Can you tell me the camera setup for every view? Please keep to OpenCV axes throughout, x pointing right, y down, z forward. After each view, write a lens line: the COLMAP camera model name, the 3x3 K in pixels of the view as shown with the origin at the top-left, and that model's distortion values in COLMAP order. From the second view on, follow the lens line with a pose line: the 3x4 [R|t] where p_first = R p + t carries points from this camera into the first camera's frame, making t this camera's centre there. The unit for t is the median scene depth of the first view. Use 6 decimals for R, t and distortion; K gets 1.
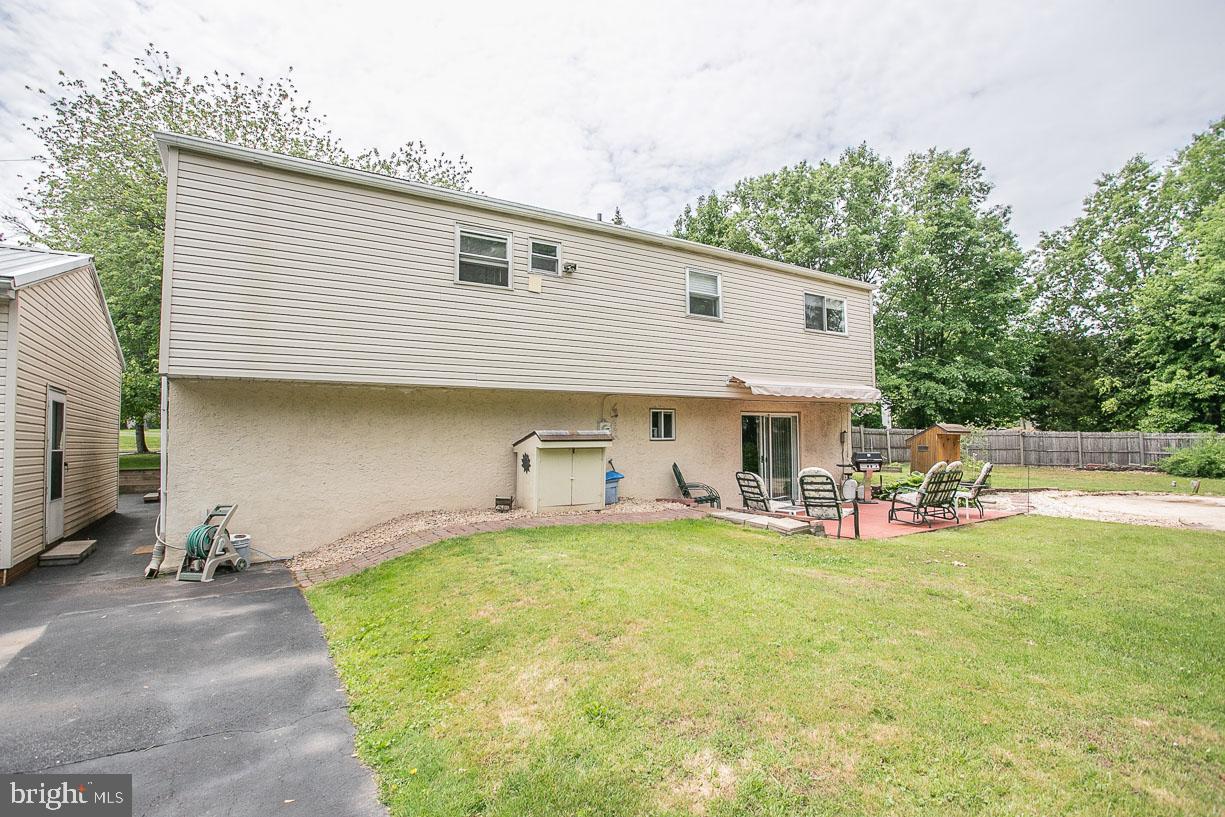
lens RADIAL K [[614.7, 0, 610.8], [0, 614.7, 409.8], [0, 0, 1]] dist [-0.061687, 0.032493]
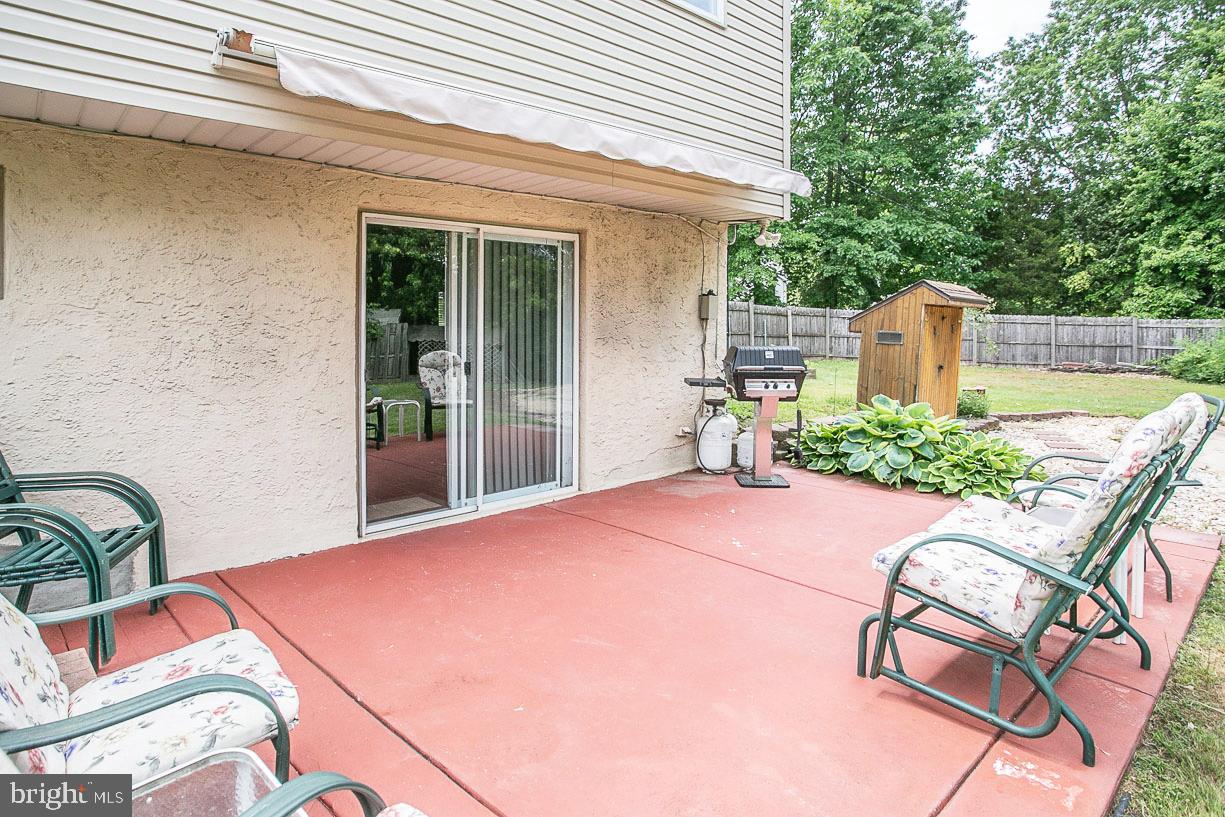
lens RADIAL K [[693.1, 0, 570.1], [0, 693.1, 340.9], [0, 0, 1]] dist [-0.054434, 0.027481]
pose [[0.990699, 0.008699, 0.135794, 0.183919], [-0.018768, 0.997152, 0.073044, 0.028057], [-0.134772, -0.074913, 0.988041, 0.448654]]
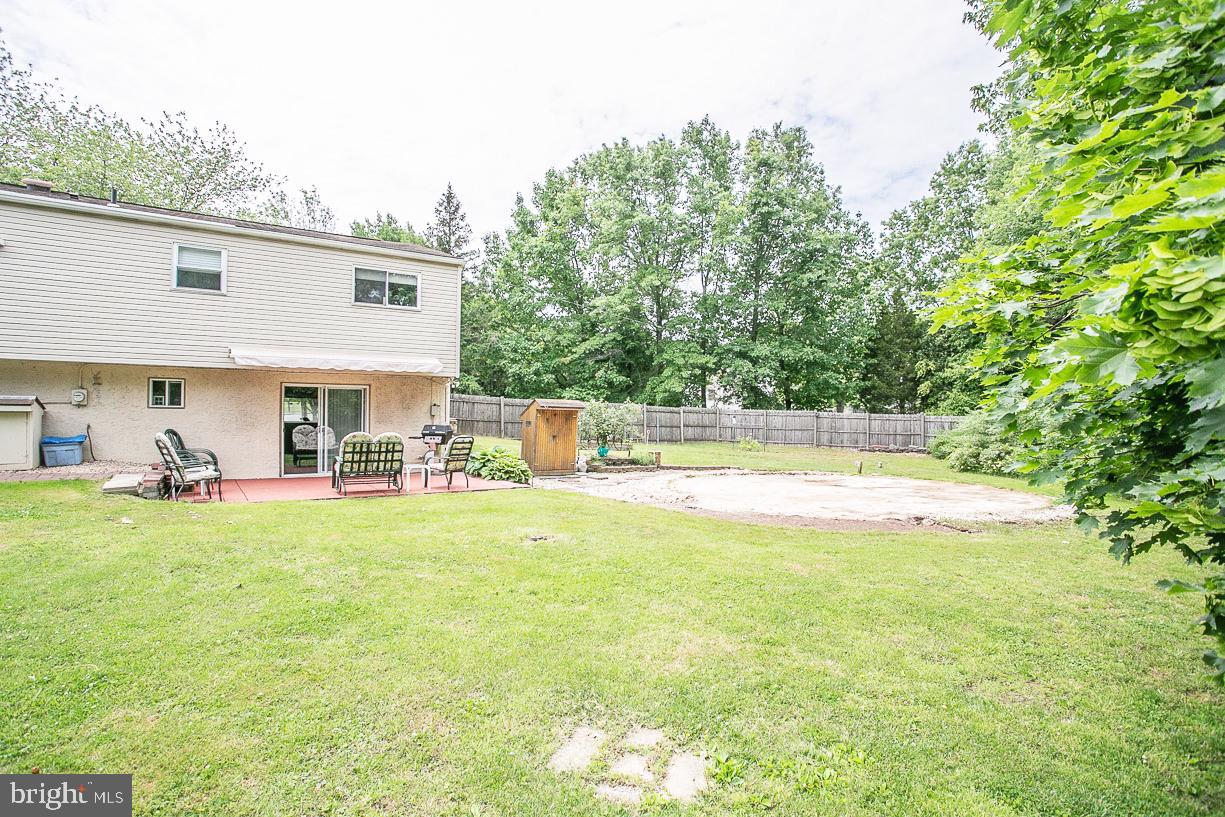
lens RADIAL K [[626.3, 0, 622.4], [0, 626.3, 408.2], [0, 0, 1]] dist [-0.068418, 0.035717]
pose [[0.999584, 0.017428, 0.022979, 0.525397], [-0.018201, 0.999261, 0.033867, 0.000447], [-0.022372, -0.034271, 0.999162, -0.039038]]
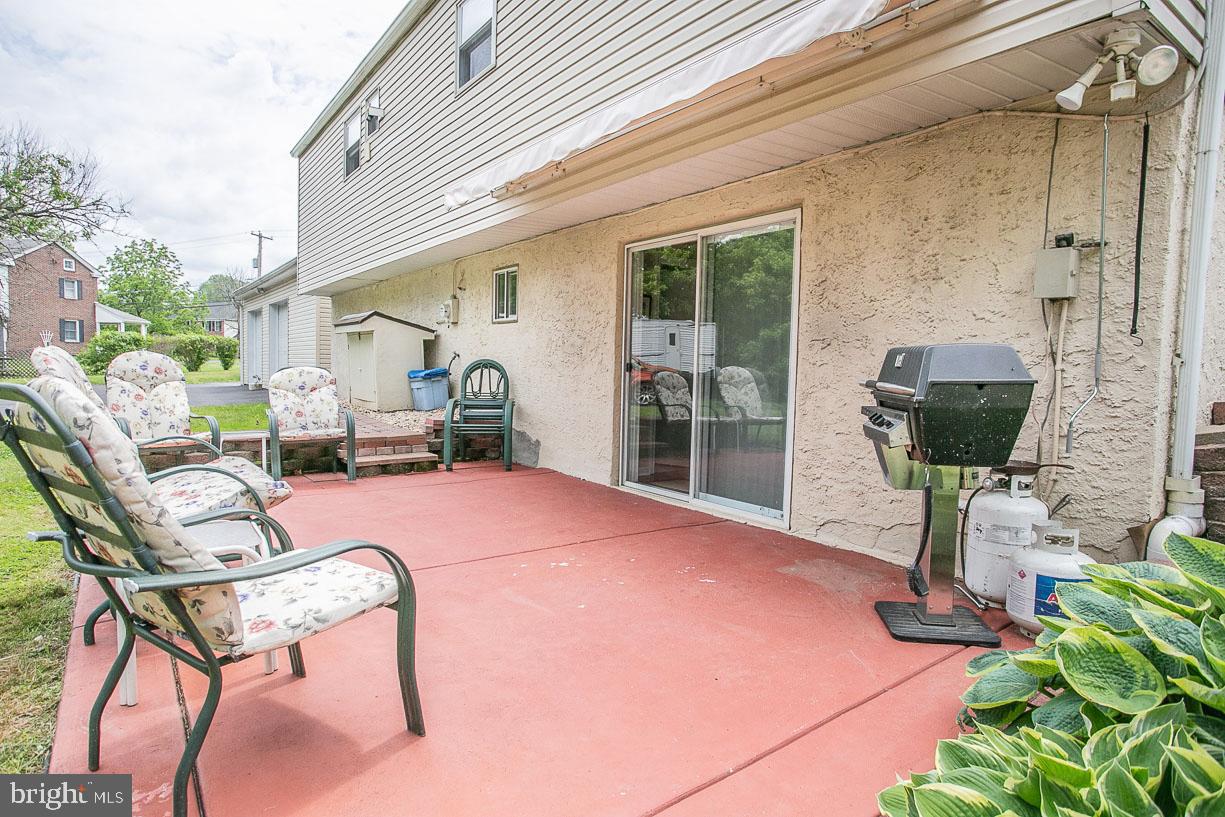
lens RADIAL K [[677.2, 0, 612.5], [0, 677.2, 408.5], [0, 0, 1]] dist [-0.058874, 0.039271]
pose [[0.049606, 0.079352, -0.995612, 0.452843], [0.025046, 0.996427, 0.080664, 0.051625], [0.998455, -0.028938, 0.047441, 0.664826]]
